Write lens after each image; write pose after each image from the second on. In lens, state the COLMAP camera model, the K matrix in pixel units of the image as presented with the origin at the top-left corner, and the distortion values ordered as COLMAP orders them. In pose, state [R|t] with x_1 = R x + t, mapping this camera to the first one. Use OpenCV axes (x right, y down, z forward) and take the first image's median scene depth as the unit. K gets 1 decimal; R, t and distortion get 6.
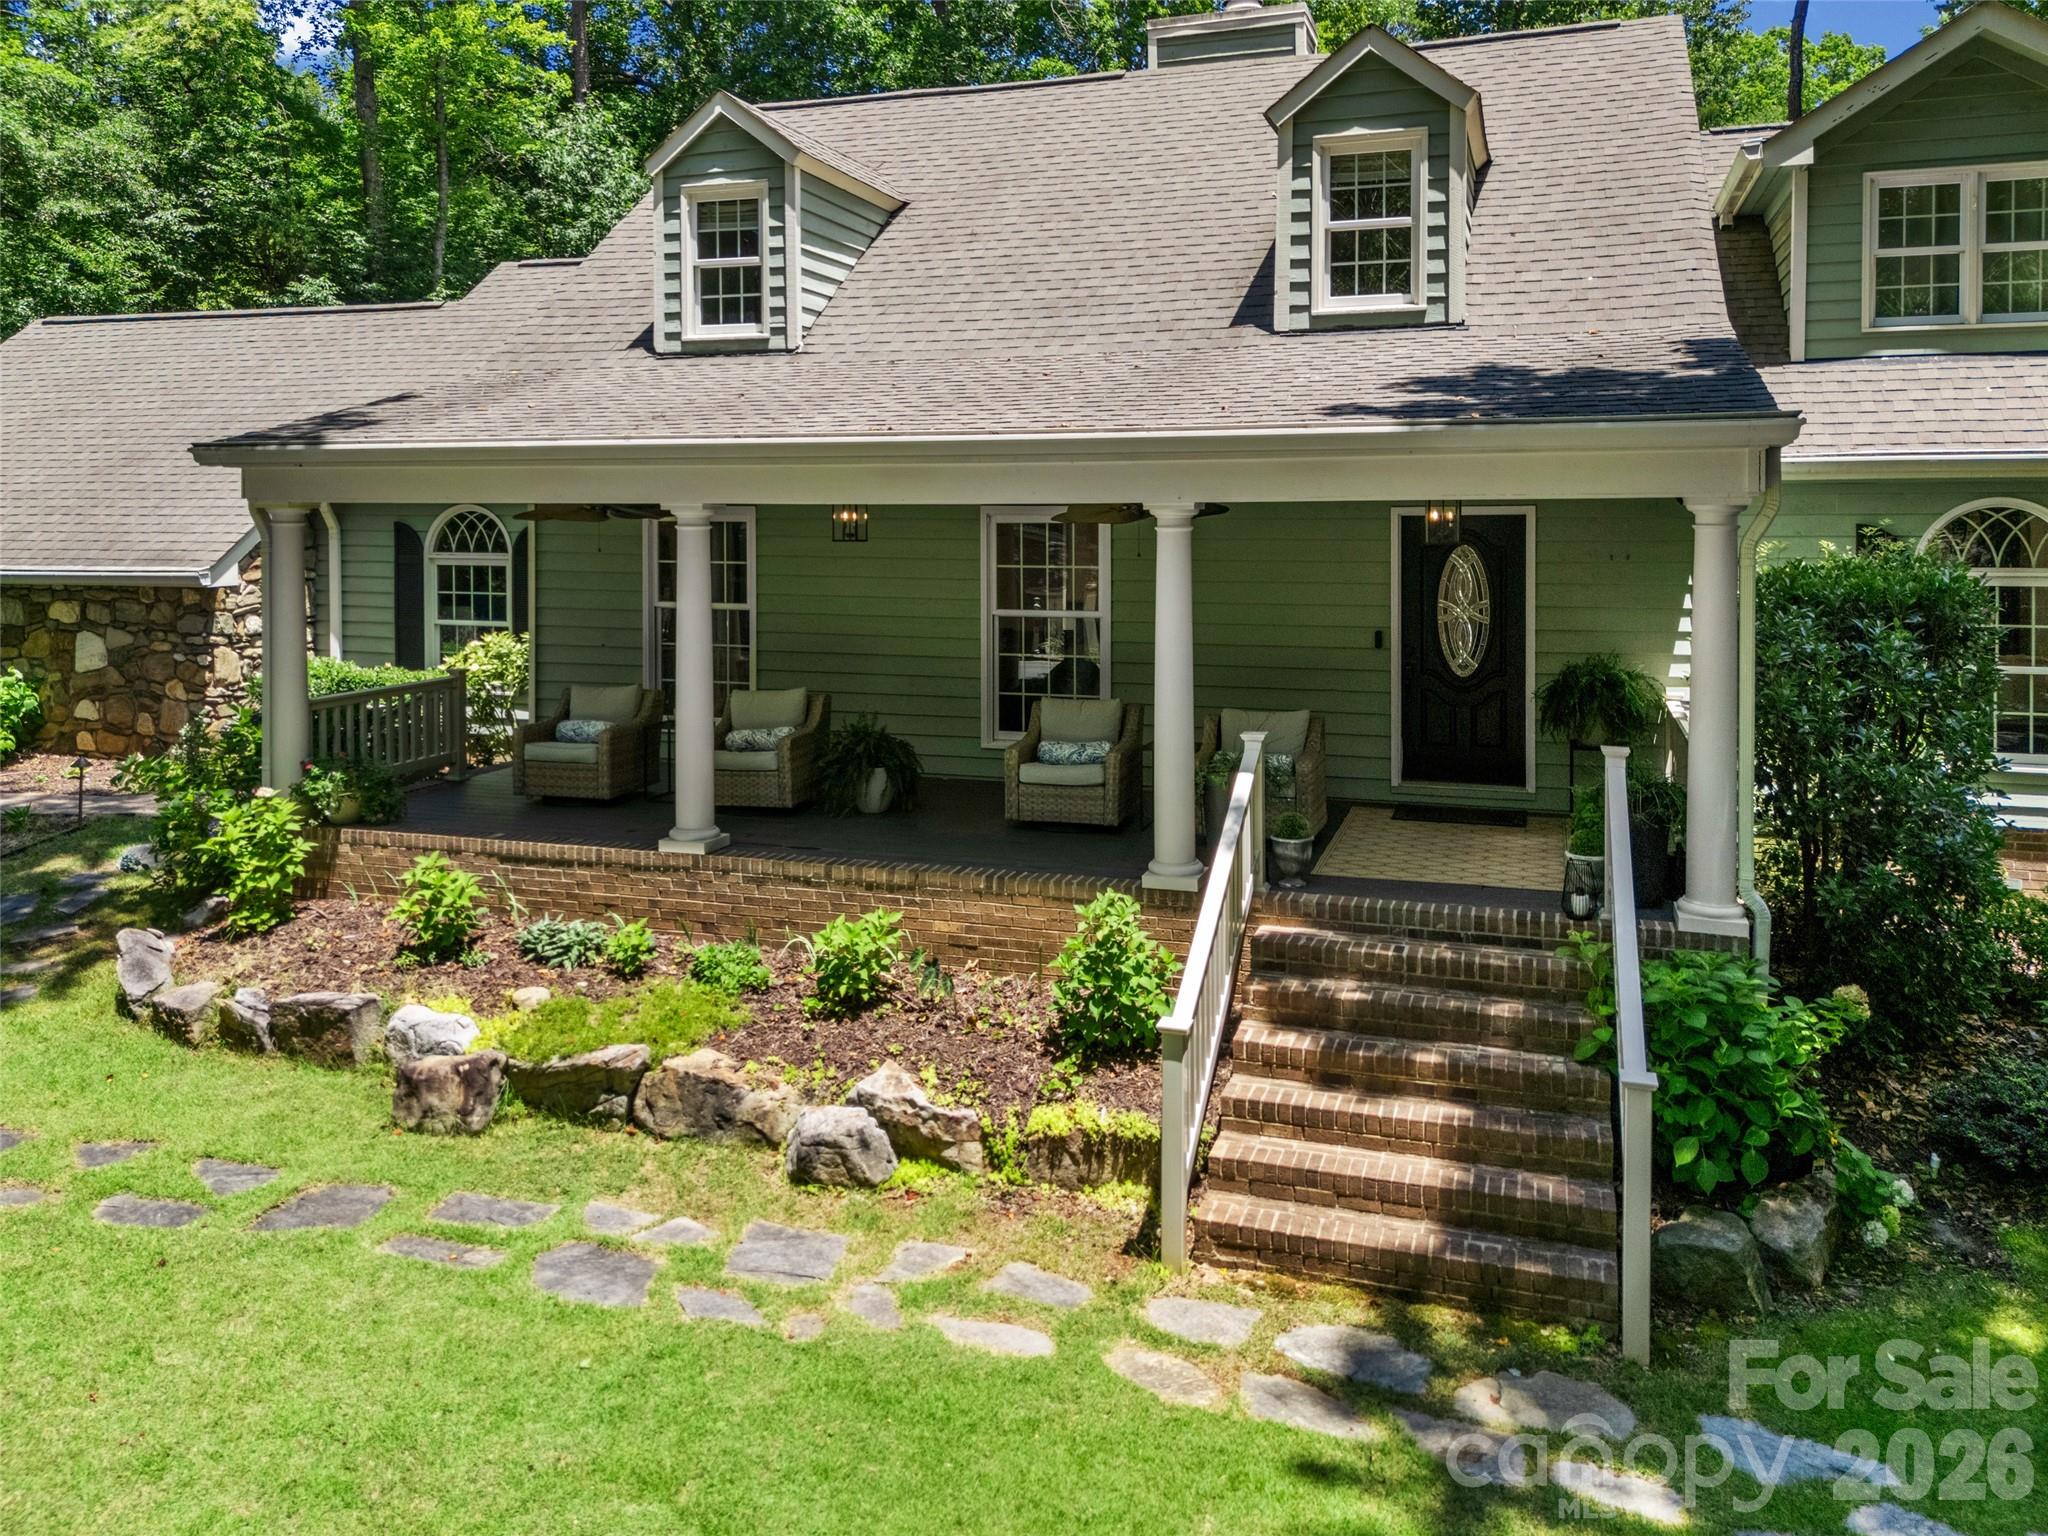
lens RADIAL K [[1504.6, 0, 1024.0], [0, 1504.6, 768.0], [0, 0, 1]] dist [0.001752, 0.000406]
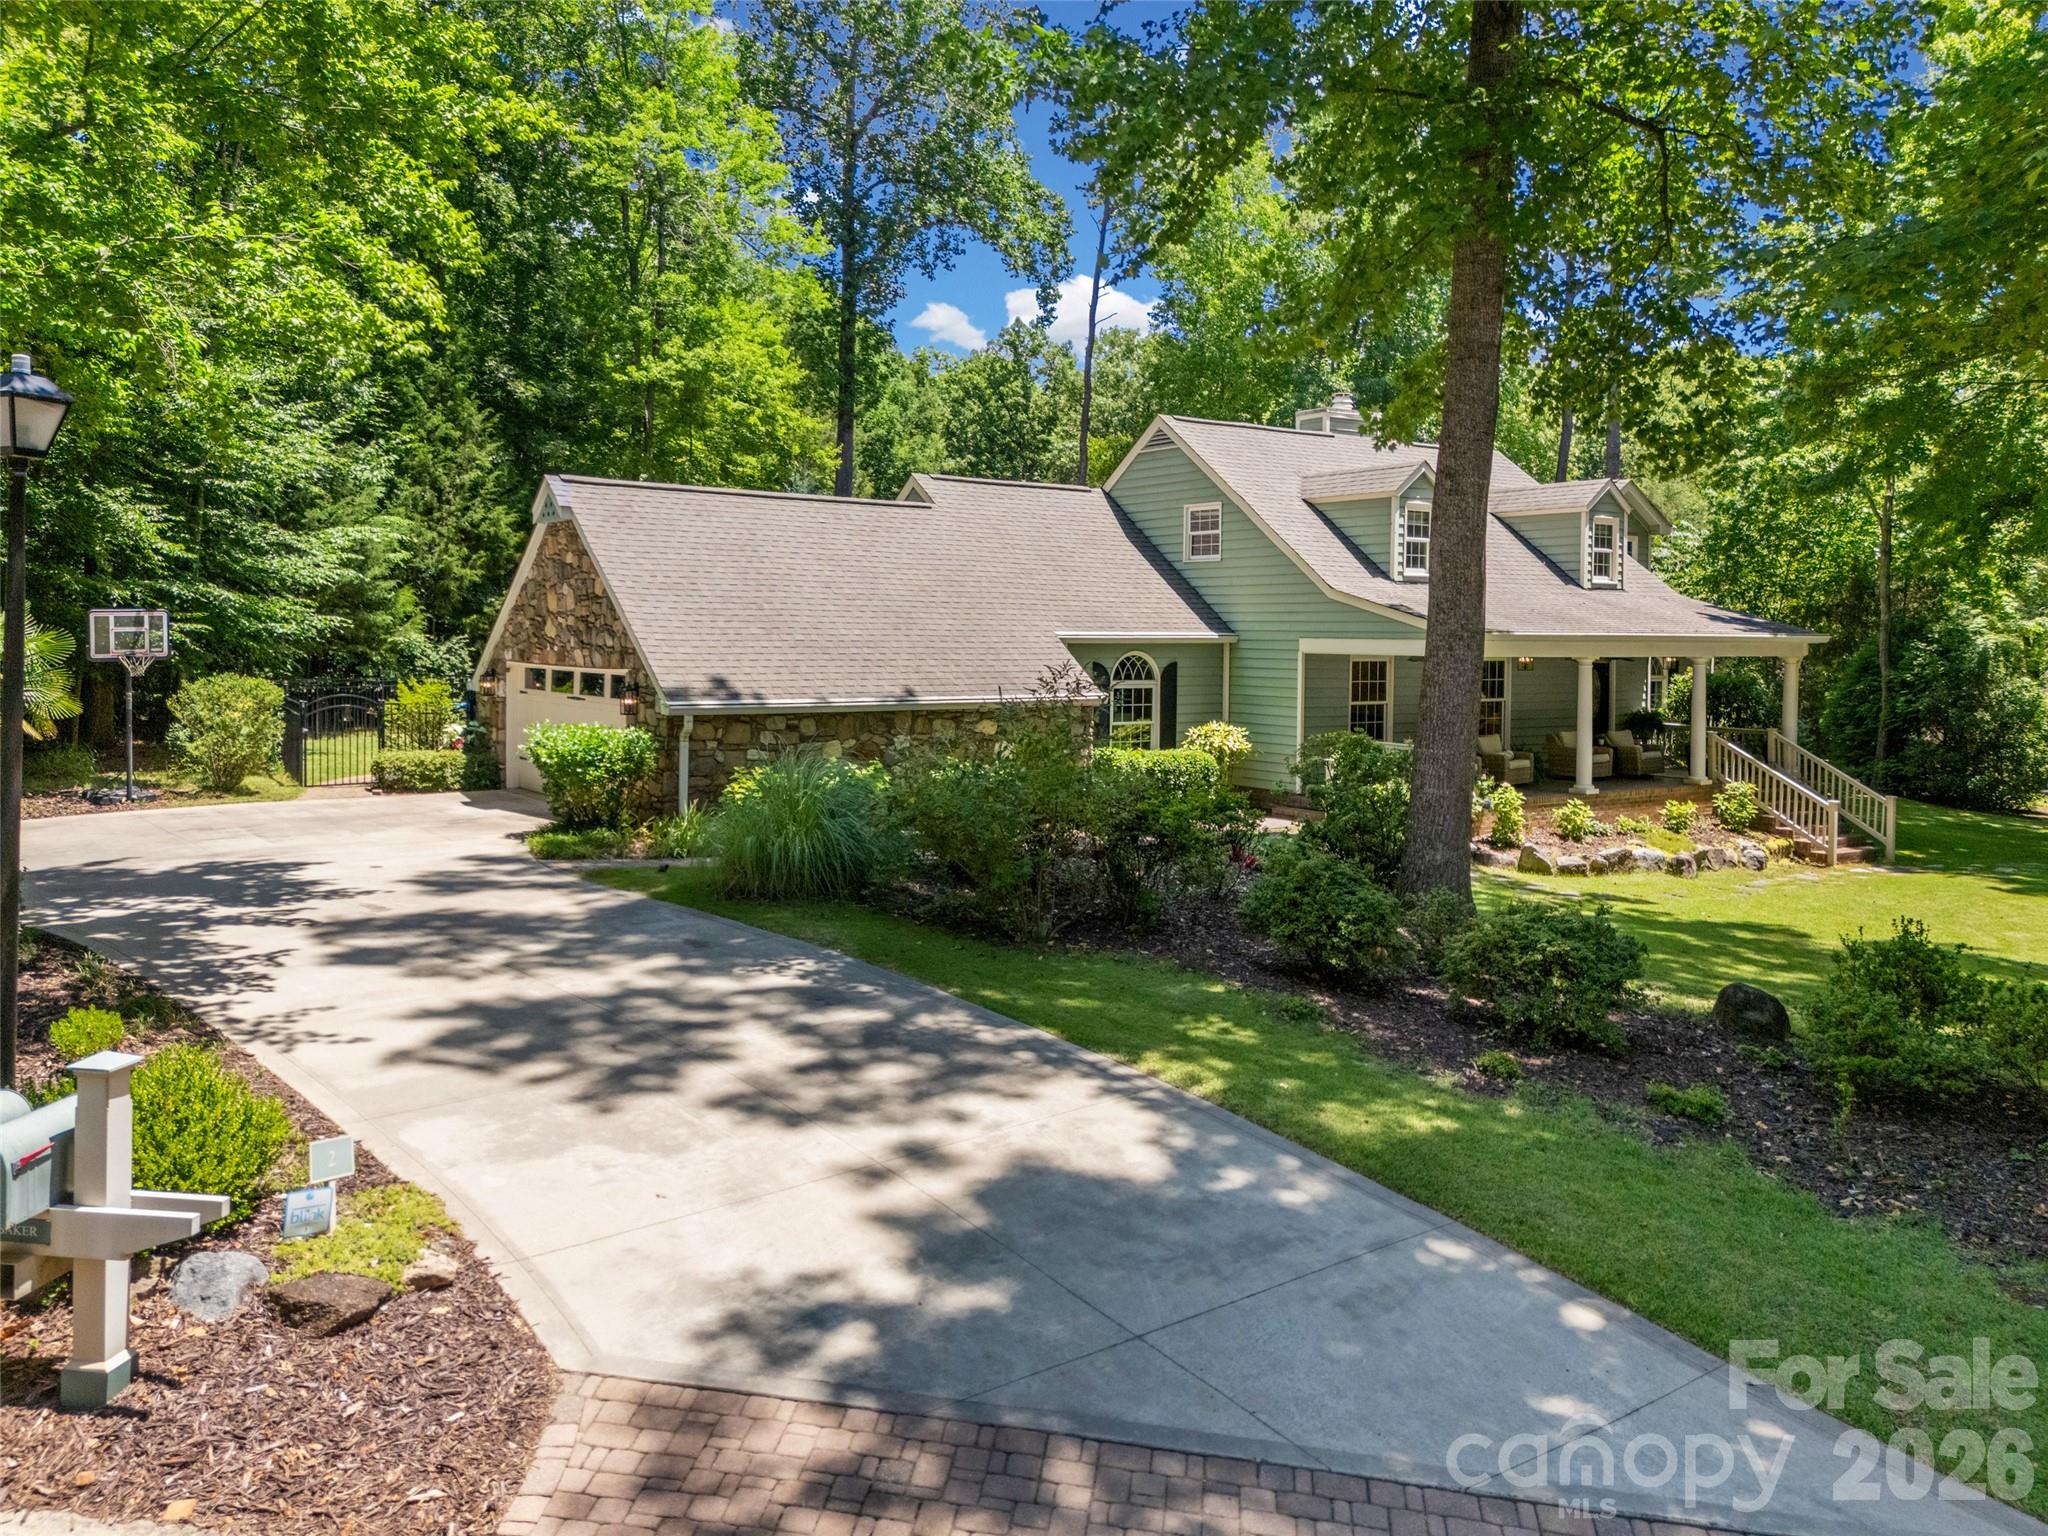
lens RADIAL K [[1504.6, 0, 1024.0], [0, 1504.6, 768.0], [0, 0, 1]] dist [0.001752, 0.000406]
pose [[0.632850, -0.061833, 0.771801, -1.685462], [0.119262, 0.992695, -0.018260, -0.036093], [-0.765034, 0.103602, 0.635601, 0.087955]]
